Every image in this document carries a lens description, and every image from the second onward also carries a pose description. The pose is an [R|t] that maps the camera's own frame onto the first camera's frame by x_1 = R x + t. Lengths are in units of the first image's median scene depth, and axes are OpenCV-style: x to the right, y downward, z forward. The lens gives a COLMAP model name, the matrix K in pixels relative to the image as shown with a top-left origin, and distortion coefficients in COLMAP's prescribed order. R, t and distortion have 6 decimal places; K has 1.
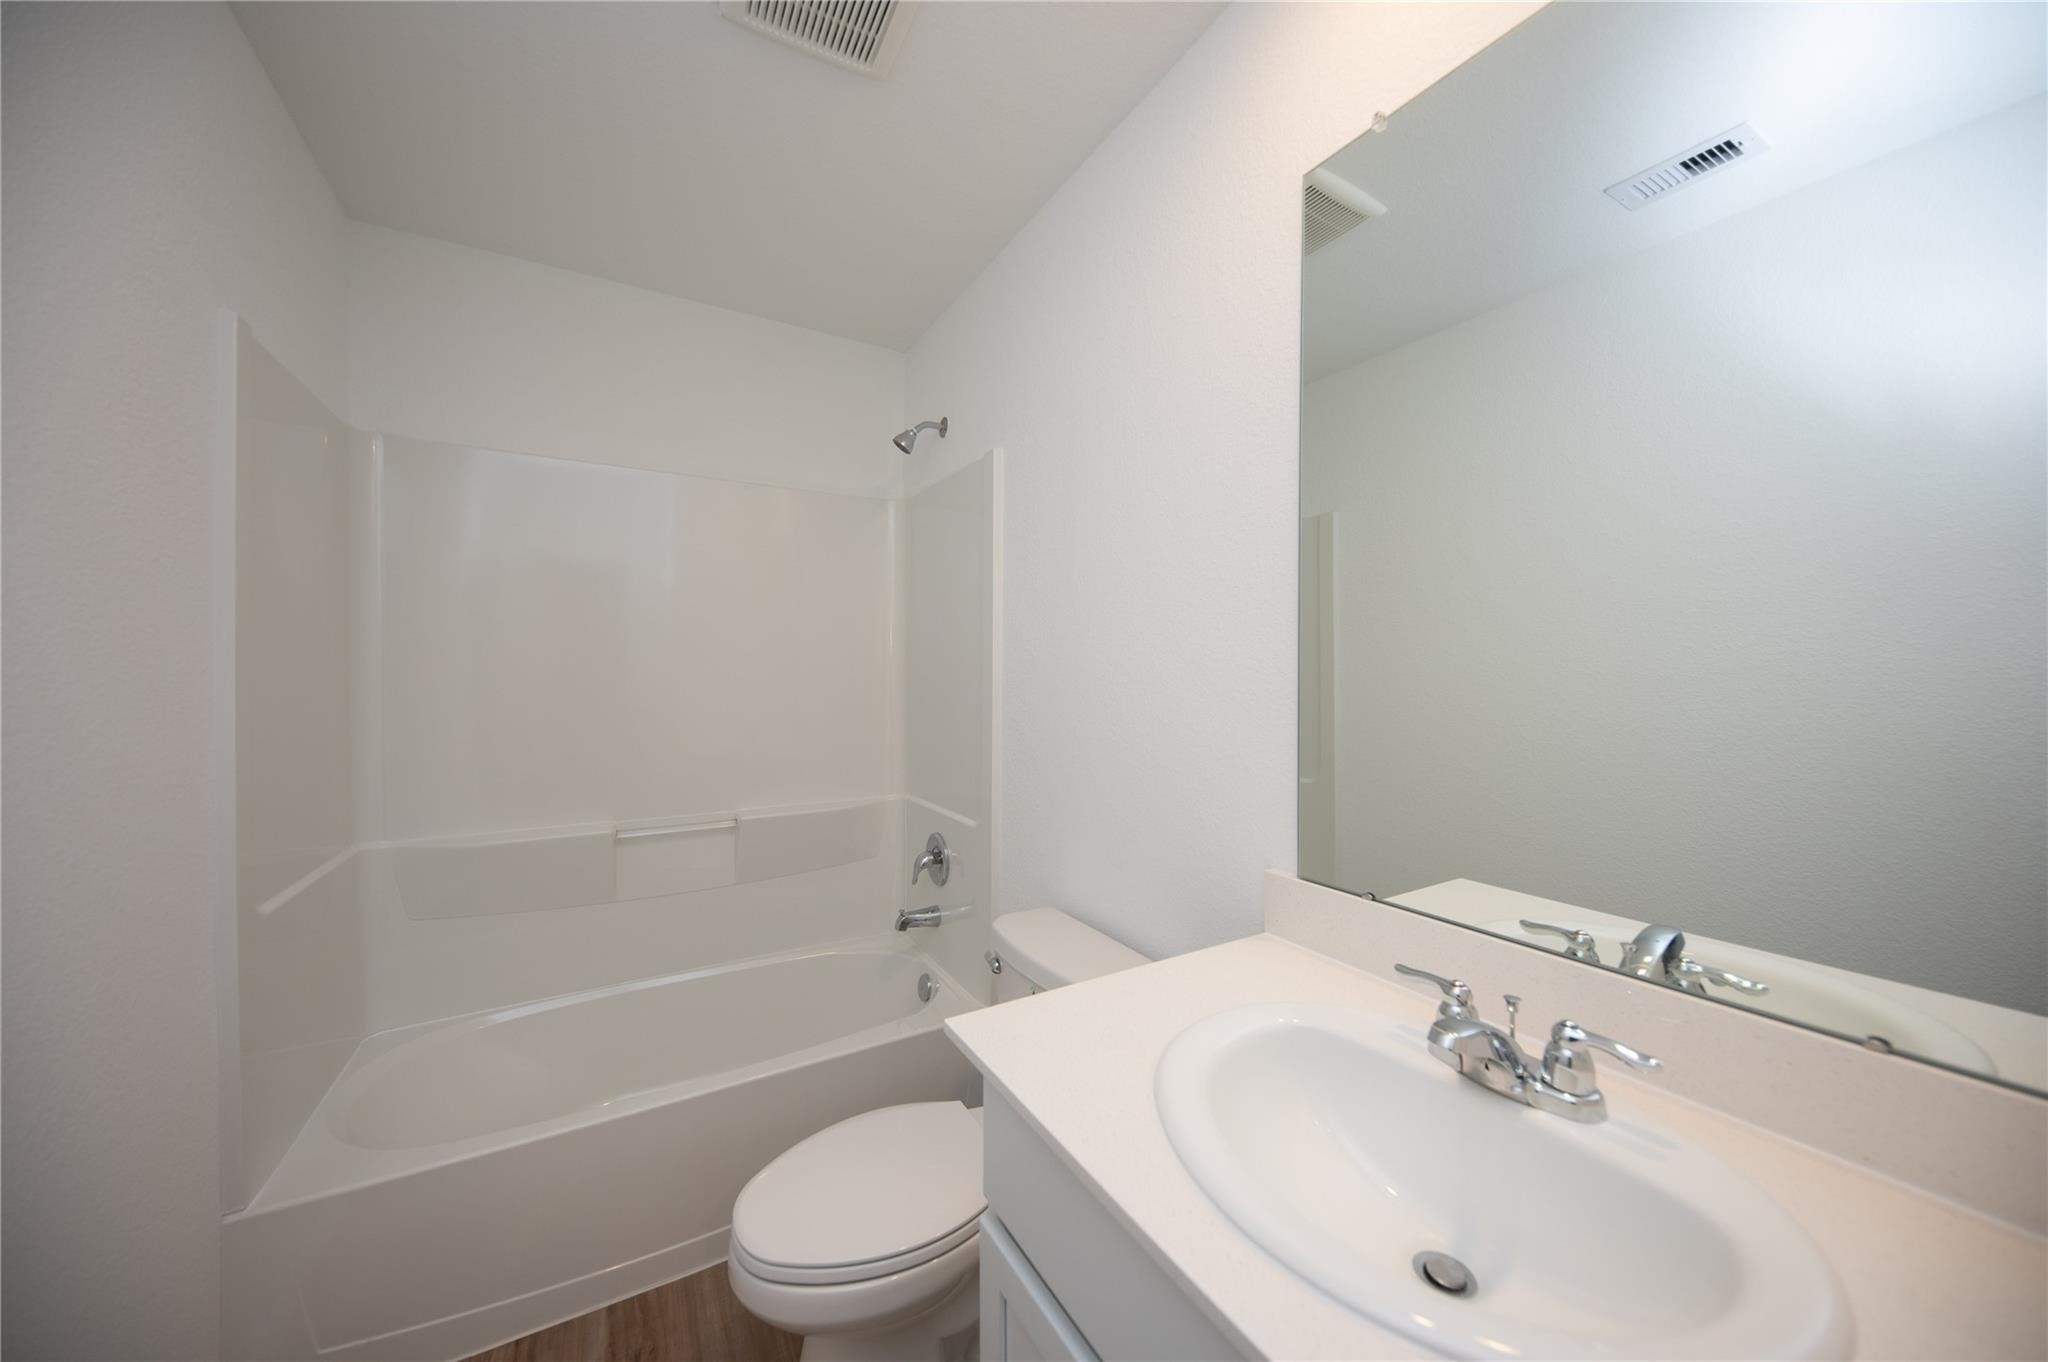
lens RADIAL K [[703.6, 0, 1021.9], [0, 703.6, 679.9], [0, 0, 1]] dist [0.017541, -0.010802]
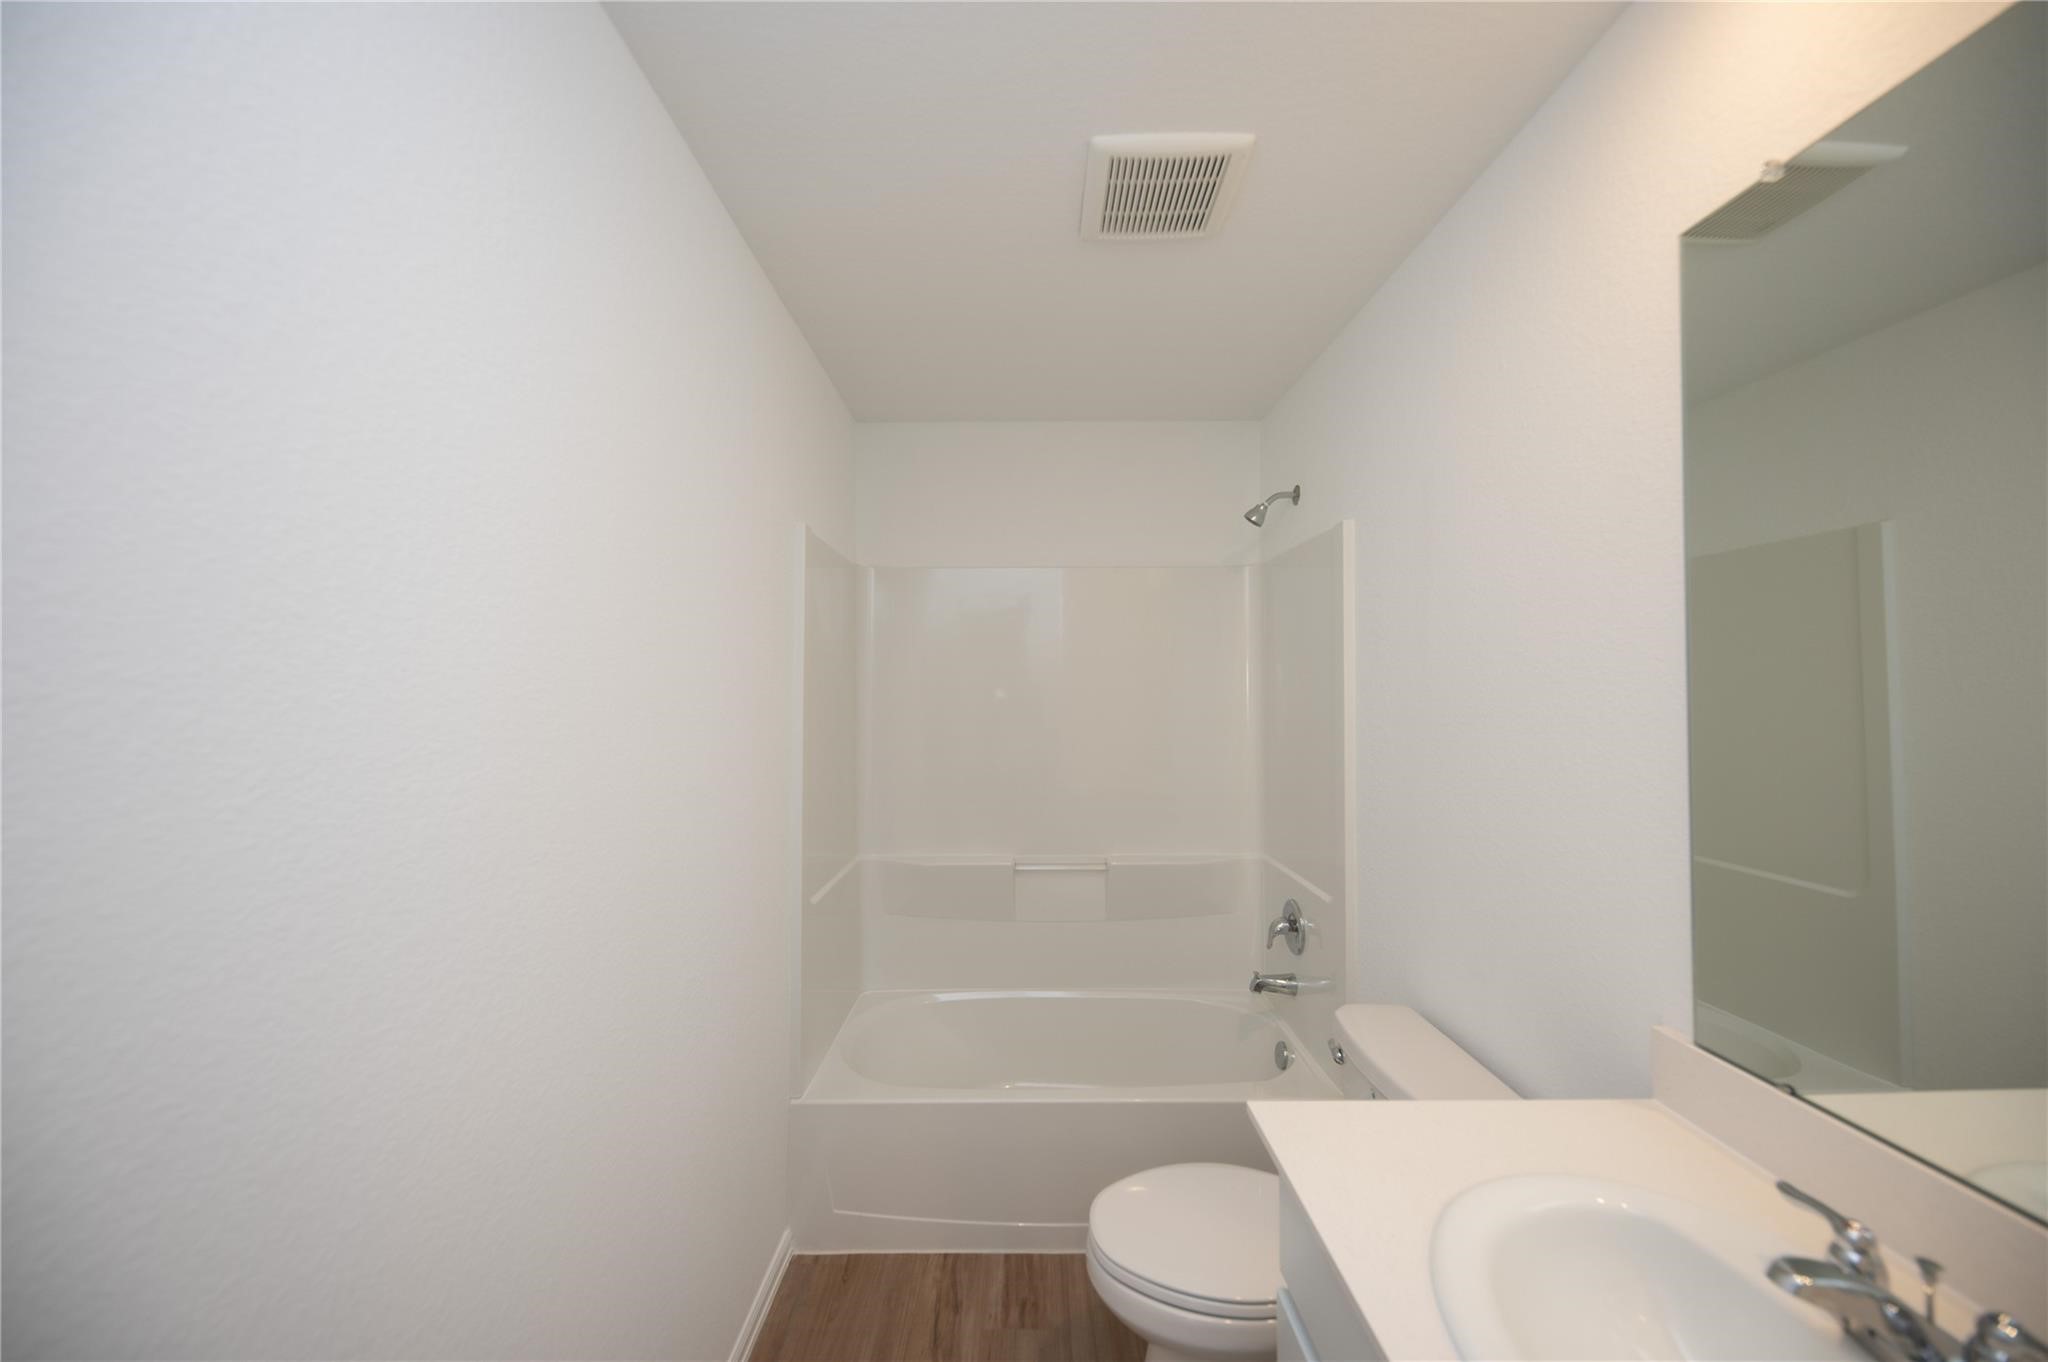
lens RADIAL K [[718.2, 0, 1020.3], [0, 718.2, 683.8], [0, 0, 1]] dist [0.016538, -0.007539]
pose [[0.863913, -0.011037, -0.503520, 0.076565], [-0.003613, 0.999598, -0.028109, -0.070616], [0.503628, 0.026103, 0.863526, -0.095651]]
